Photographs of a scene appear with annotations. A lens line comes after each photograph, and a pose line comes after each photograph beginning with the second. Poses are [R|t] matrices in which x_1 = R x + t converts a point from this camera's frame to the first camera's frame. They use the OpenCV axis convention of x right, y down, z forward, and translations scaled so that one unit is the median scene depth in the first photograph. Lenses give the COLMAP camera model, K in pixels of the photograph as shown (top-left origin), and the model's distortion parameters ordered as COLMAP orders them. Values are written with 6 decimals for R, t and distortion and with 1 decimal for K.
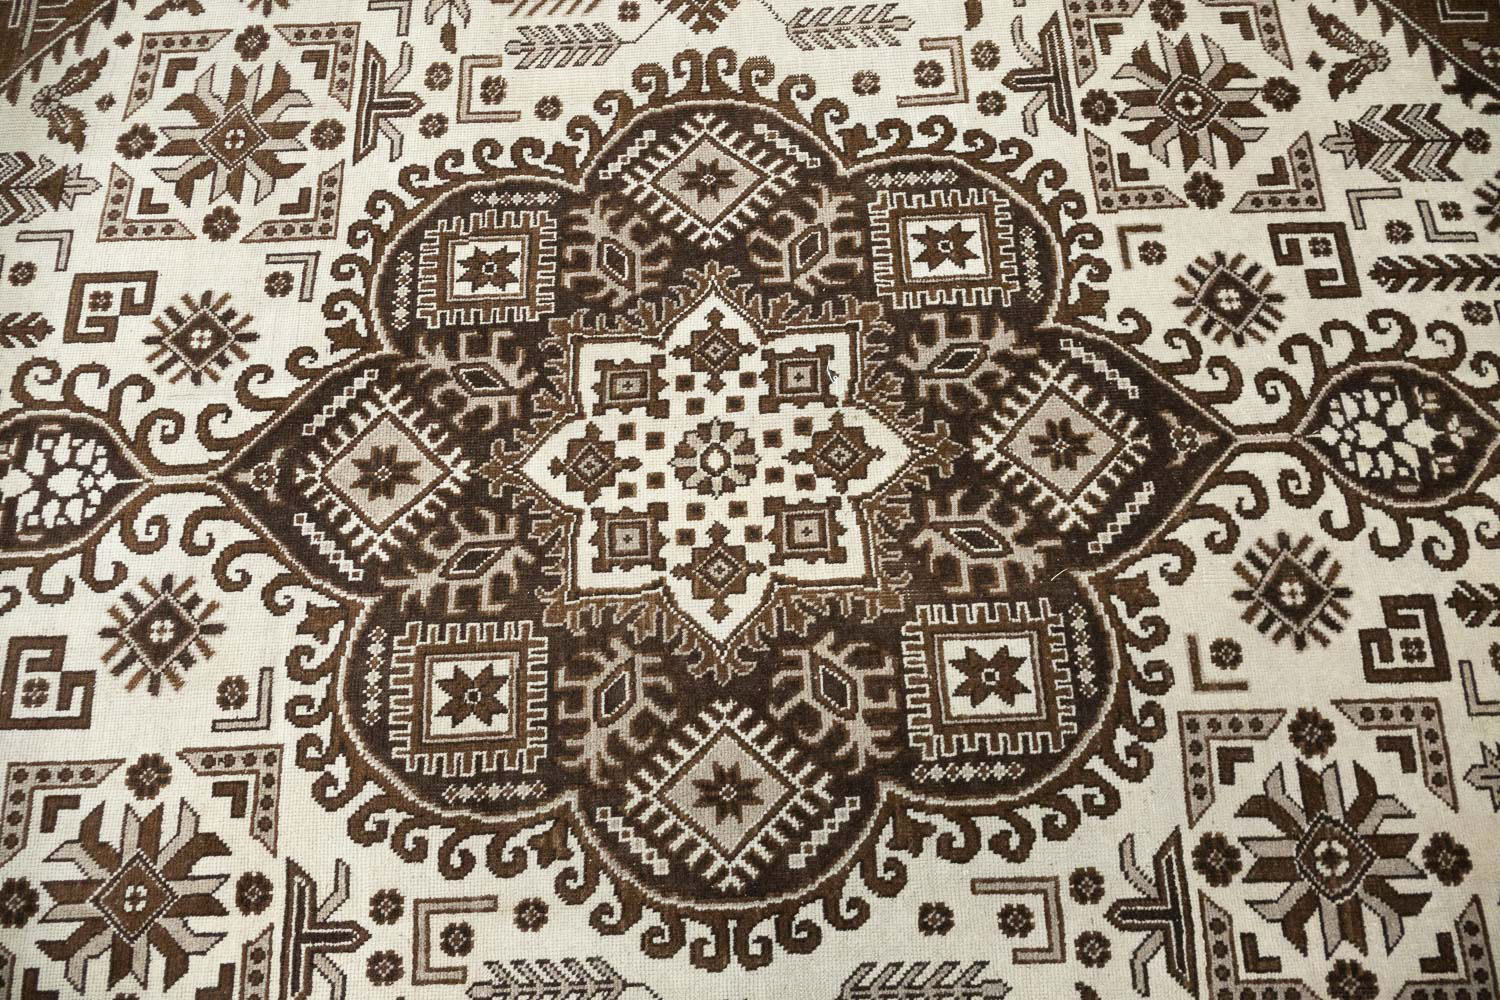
lens RADIAL K [[1246.7, 0, 735.5], [0, 1246.7, 495.4], [0, 0, 1]] dist [-0.002365, 0.002092]
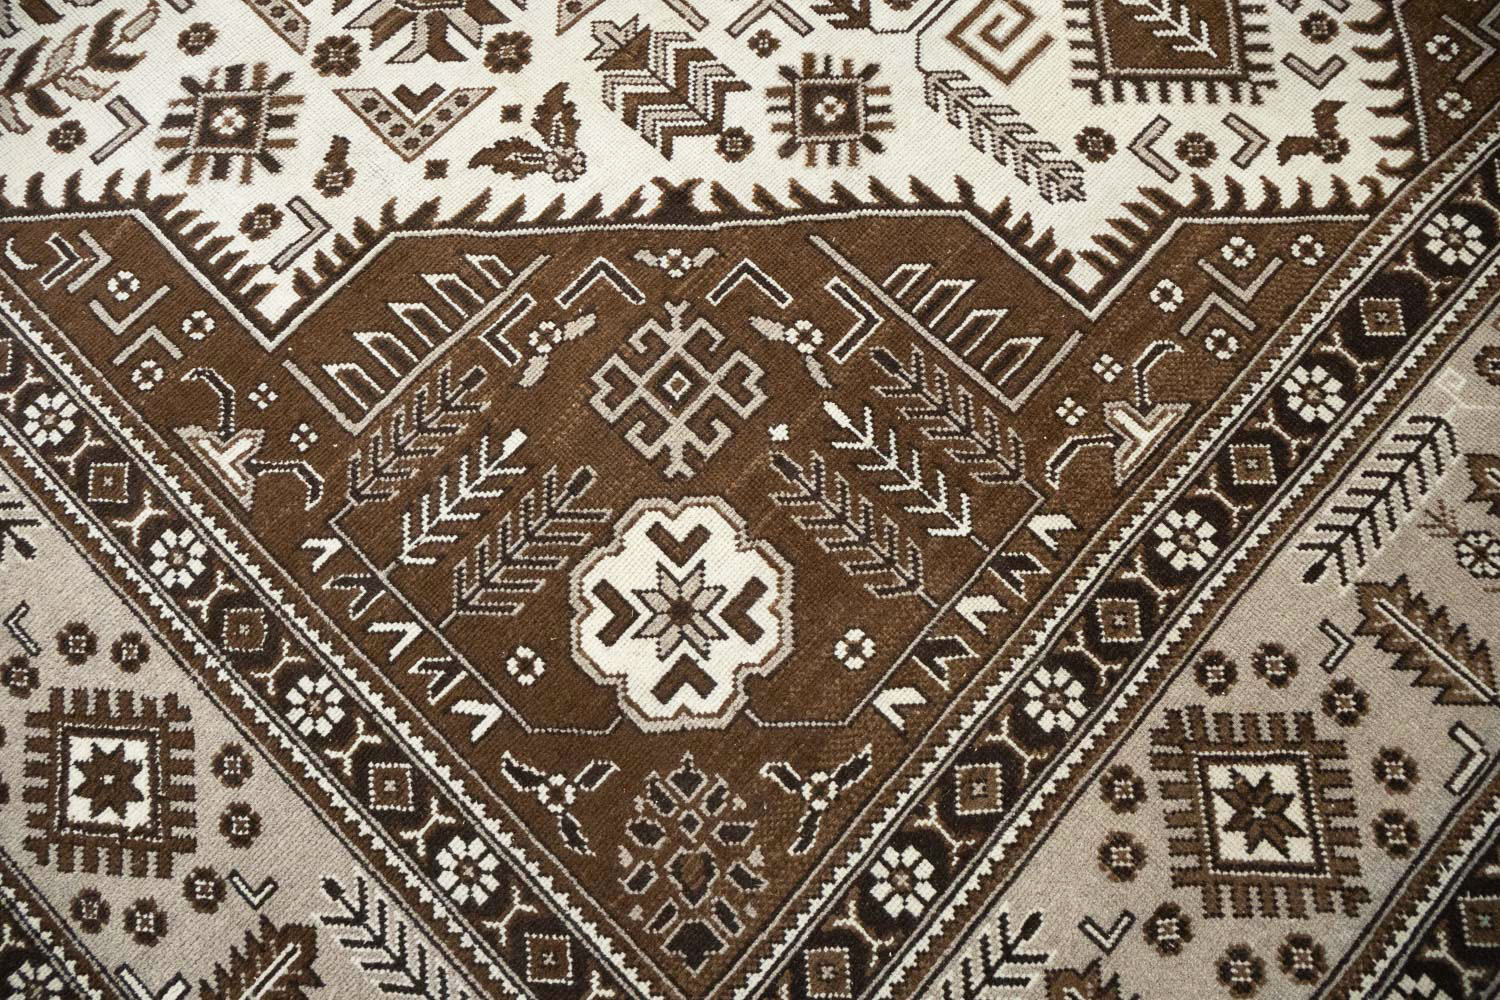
lens RADIAL K [[1224.6, 0, 746.9], [0, 1224.6, 502.1], [0, 0, 1]] dist [0.005343, -0.003711]
pose [[0.694342, 0.691443, -0.199491, 1.033549], [-0.681013, 0.720922, 0.128428, 0.273449], [0.232618, 0.046683, 0.971447, 0.146366]]
